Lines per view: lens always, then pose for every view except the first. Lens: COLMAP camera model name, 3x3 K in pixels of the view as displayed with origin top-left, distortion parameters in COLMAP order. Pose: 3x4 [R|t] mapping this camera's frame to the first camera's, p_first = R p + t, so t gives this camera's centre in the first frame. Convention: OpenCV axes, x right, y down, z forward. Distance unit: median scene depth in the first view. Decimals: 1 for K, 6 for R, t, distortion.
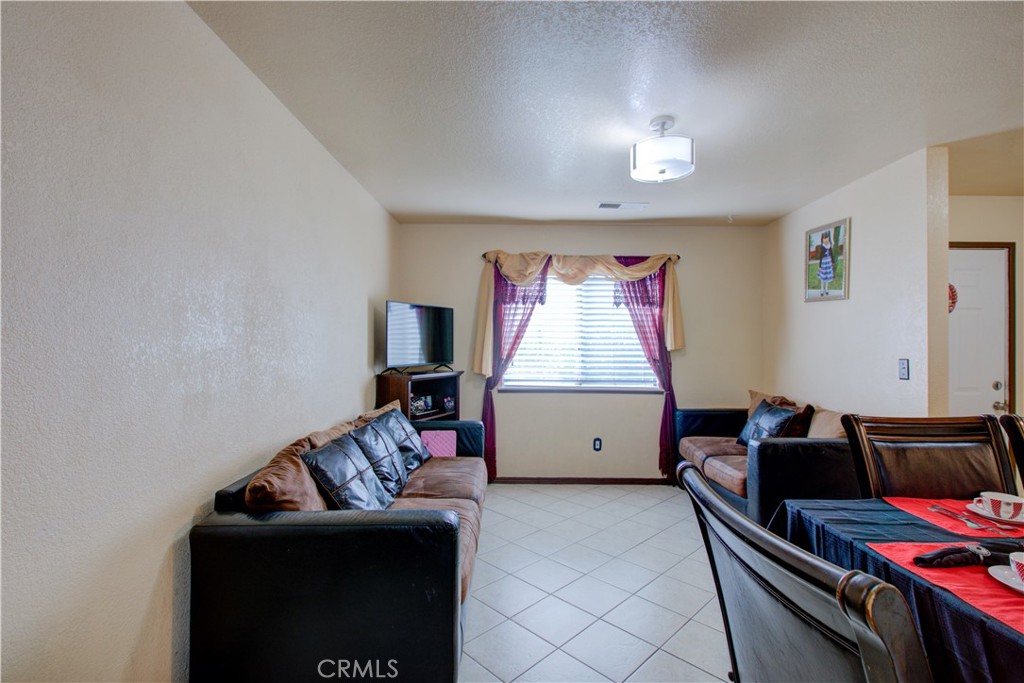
lens RADIAL K [[466.8, 0, 511.0], [0, 466.8, 339.0], [0, 0, 1]] dist [-0.007840, 0.004134]
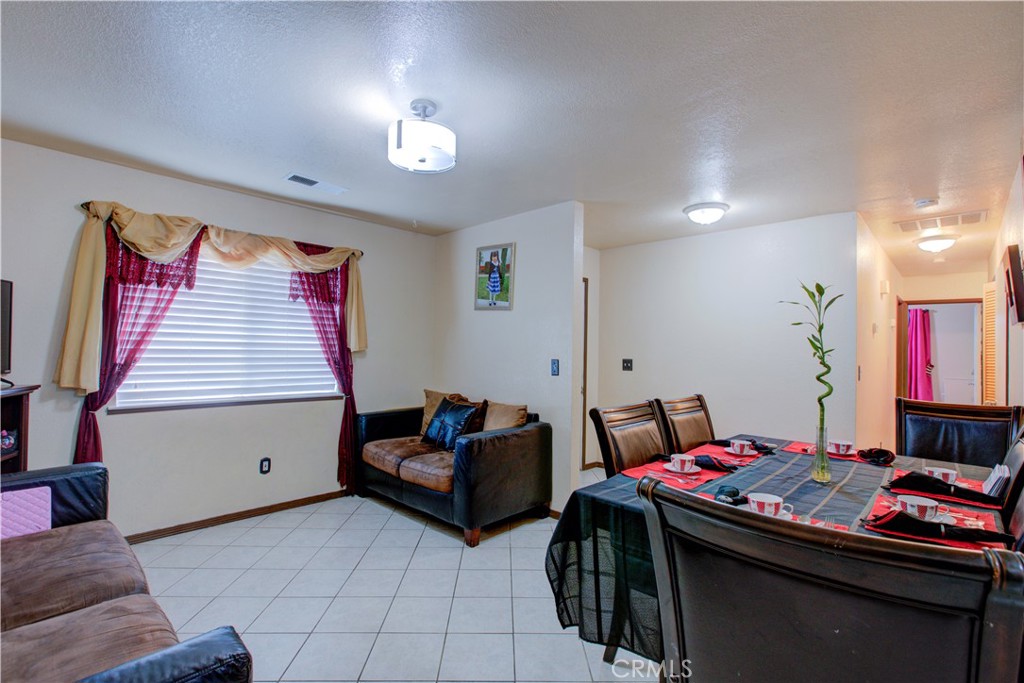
lens RADIAL K [[466.8, 0, 517.7], [0, 466.8, 338.9], [0, 0, 1]] dist [-0.007840, 0.004134]
pose [[0.690600, 0.020297, 0.722952, -0.108624], [-0.021375, 0.999742, -0.007649, -0.001009], [-0.722921, -0.010170, 0.690856, 0.117184]]
